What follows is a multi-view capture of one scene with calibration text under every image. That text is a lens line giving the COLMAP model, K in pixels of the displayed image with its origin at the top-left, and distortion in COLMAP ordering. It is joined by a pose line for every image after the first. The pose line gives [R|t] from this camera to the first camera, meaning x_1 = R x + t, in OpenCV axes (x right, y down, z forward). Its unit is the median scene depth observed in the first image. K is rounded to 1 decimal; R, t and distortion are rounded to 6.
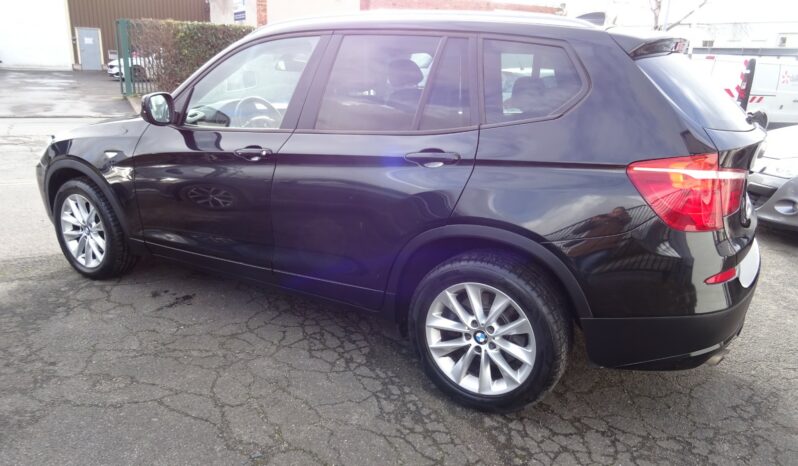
lens RADIAL K [[570.0, 0, 399.8], [0, 570.0, 234.4], [0, 0, 1]] dist [-0.005058, 0.007984]
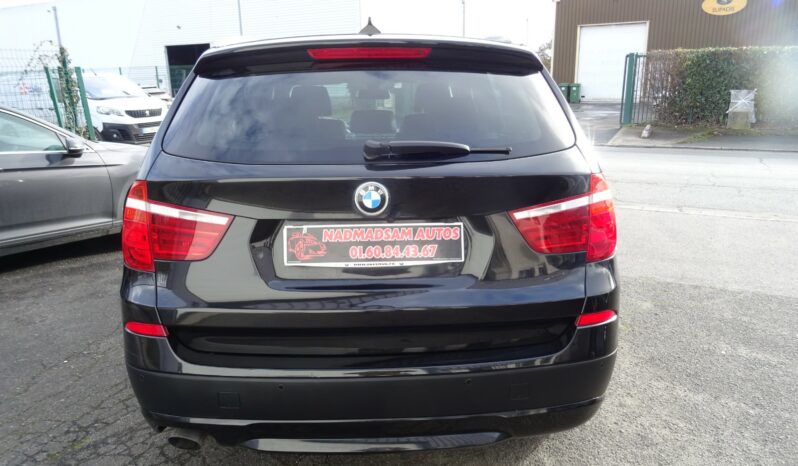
lens RADIAL K [[570.0, 0, 398.6], [0, 570.0, 232.4], [0, 0, 1]] dist [-0.005058, 0.007984]
pose [[0.541938, 0.171759, -0.822680, 1.228159], [-0.216254, 0.974431, 0.060985, -0.173422], [0.812119, 0.144858, 0.565225, 0.683588]]
